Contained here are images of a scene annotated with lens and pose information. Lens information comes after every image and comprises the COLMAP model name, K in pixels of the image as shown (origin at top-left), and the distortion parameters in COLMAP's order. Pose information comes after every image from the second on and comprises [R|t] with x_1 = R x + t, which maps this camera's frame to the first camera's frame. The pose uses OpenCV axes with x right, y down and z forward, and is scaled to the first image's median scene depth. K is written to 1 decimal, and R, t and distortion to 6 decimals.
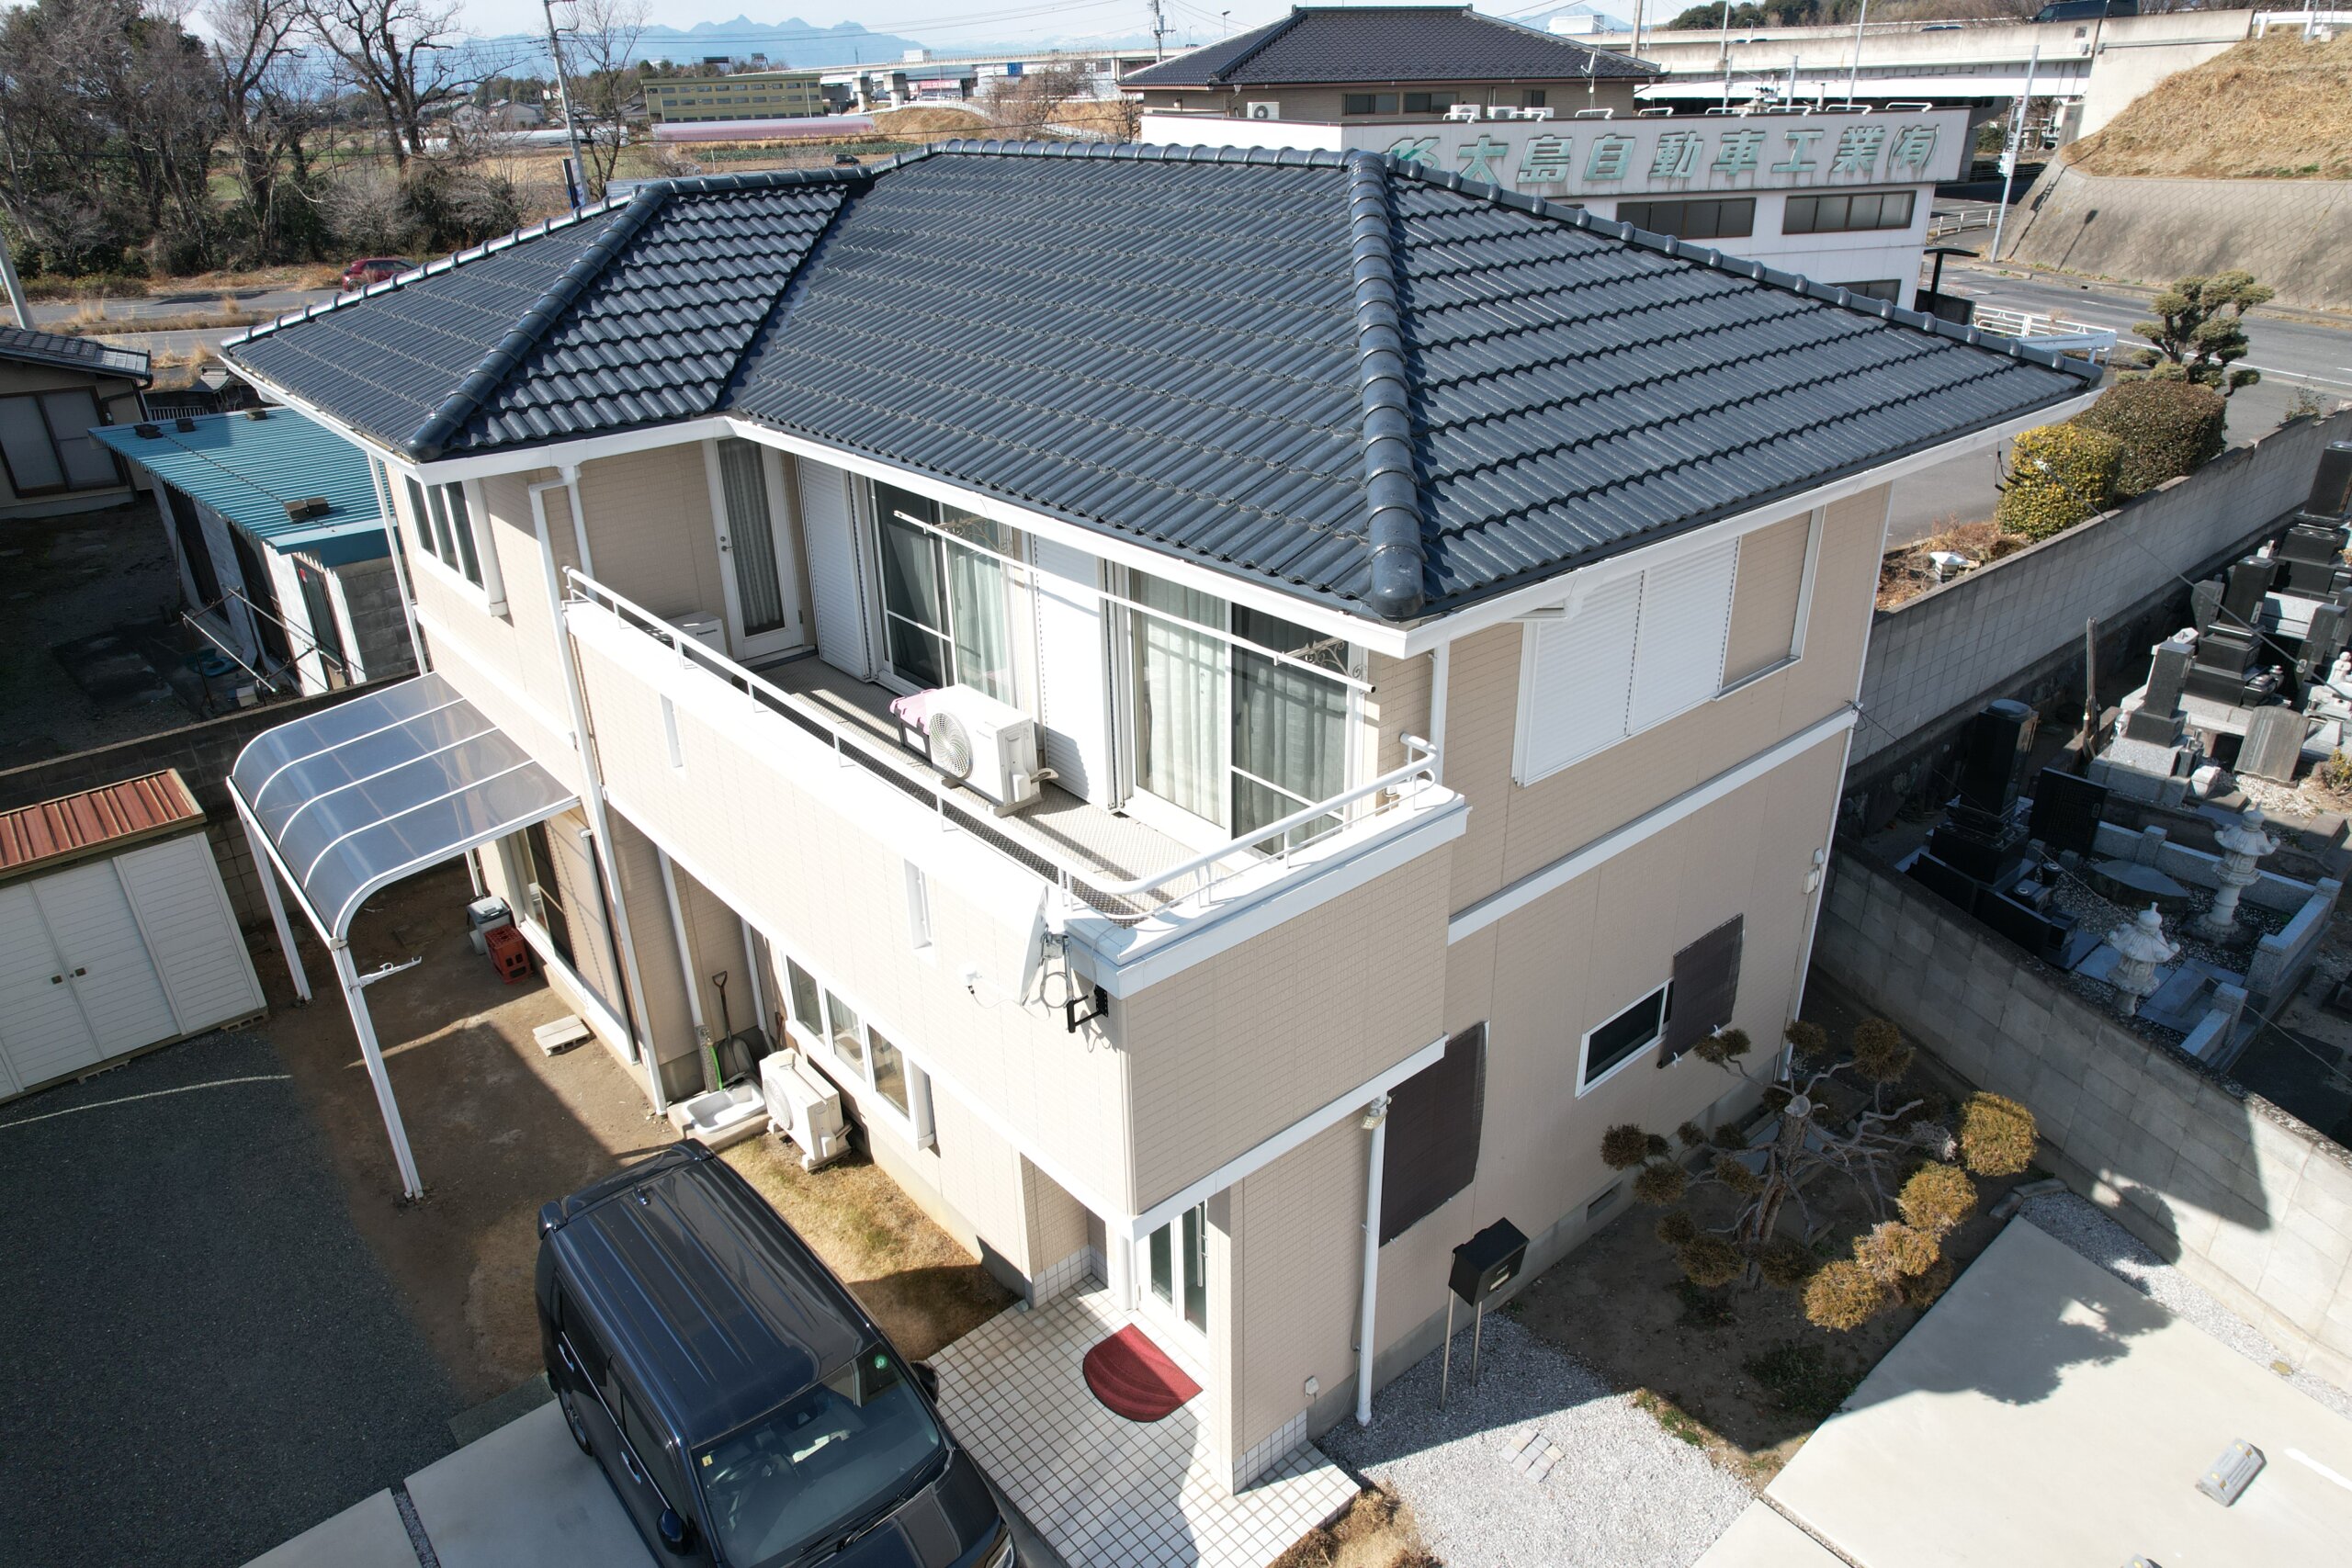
lens RADIAL K [[1490.9, 0, 1178.6], [0, 1490.9, 788.9], [0, 0, 1]] dist [-0.039502, 0.040569]
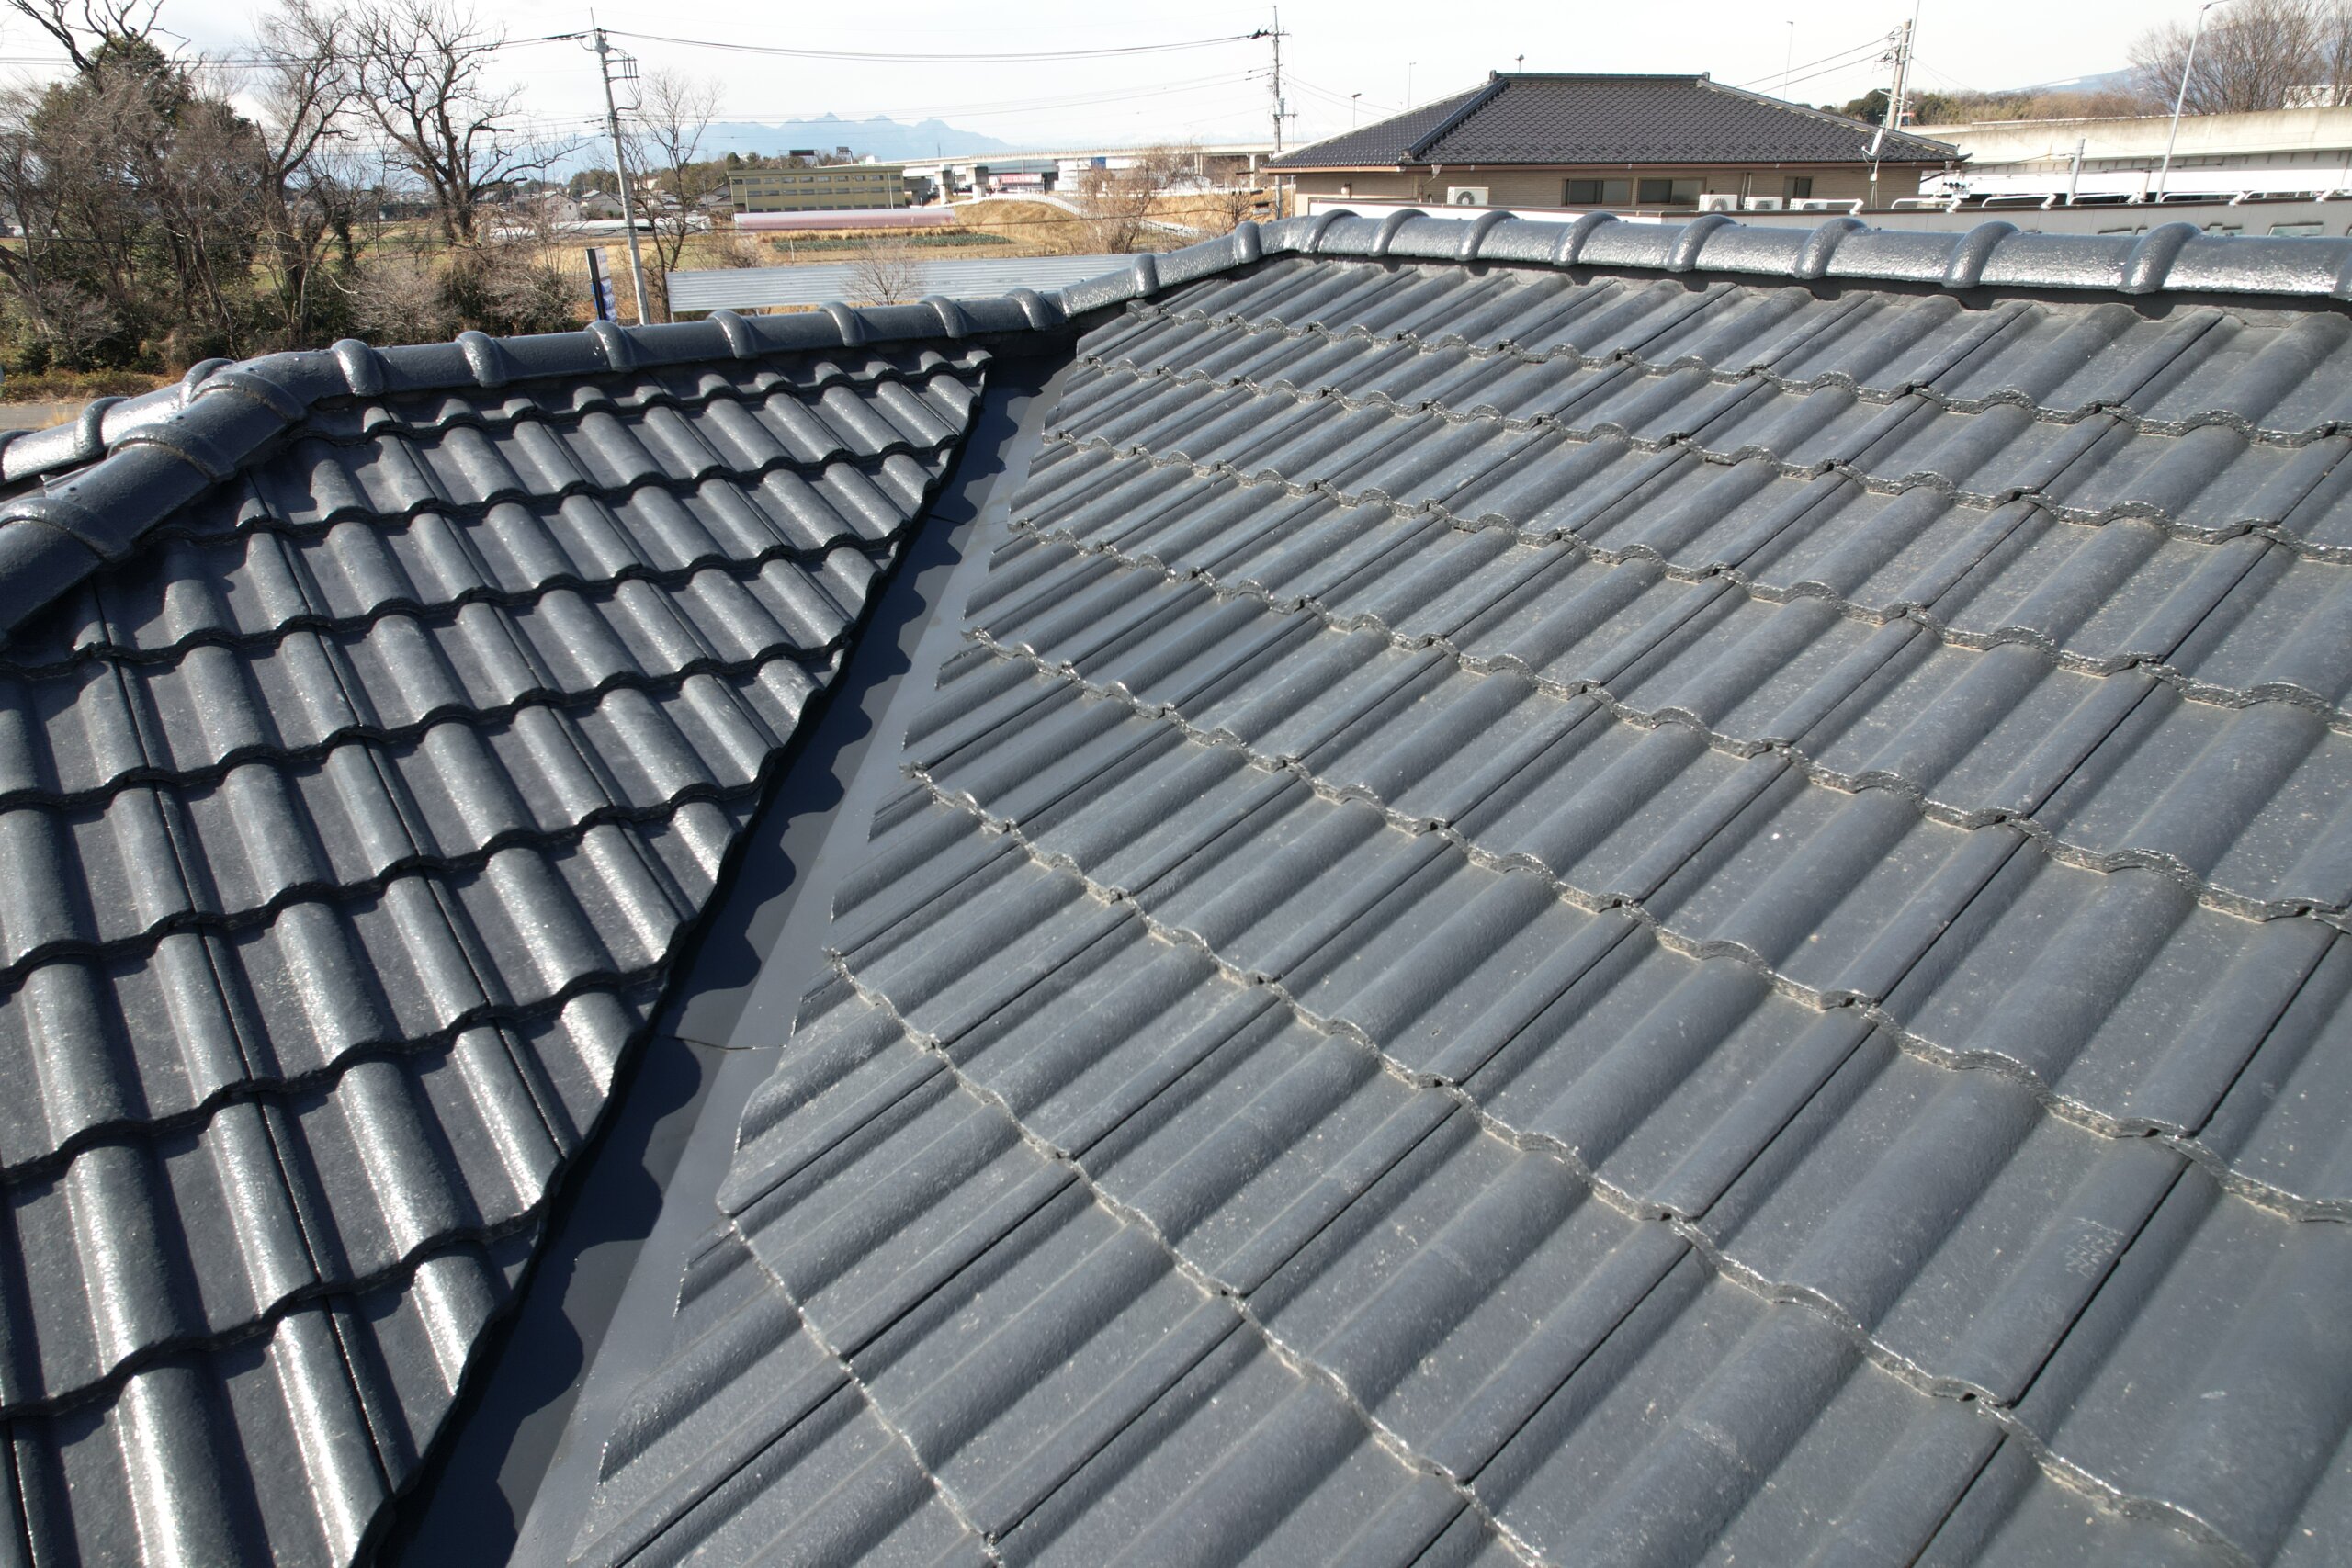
lens RADIAL K [[1490.9, 0, 1157.1], [0, 1490.9, 785.0], [0, 0, 1]] dist [-0.039502, 0.040569]
pose [[0.998303, 0.027214, -0.051486, -0.053915], [-0.030125, 0.997940, -0.056637, -0.095362], [0.049838, 0.058092, 0.997066, 0.220896]]
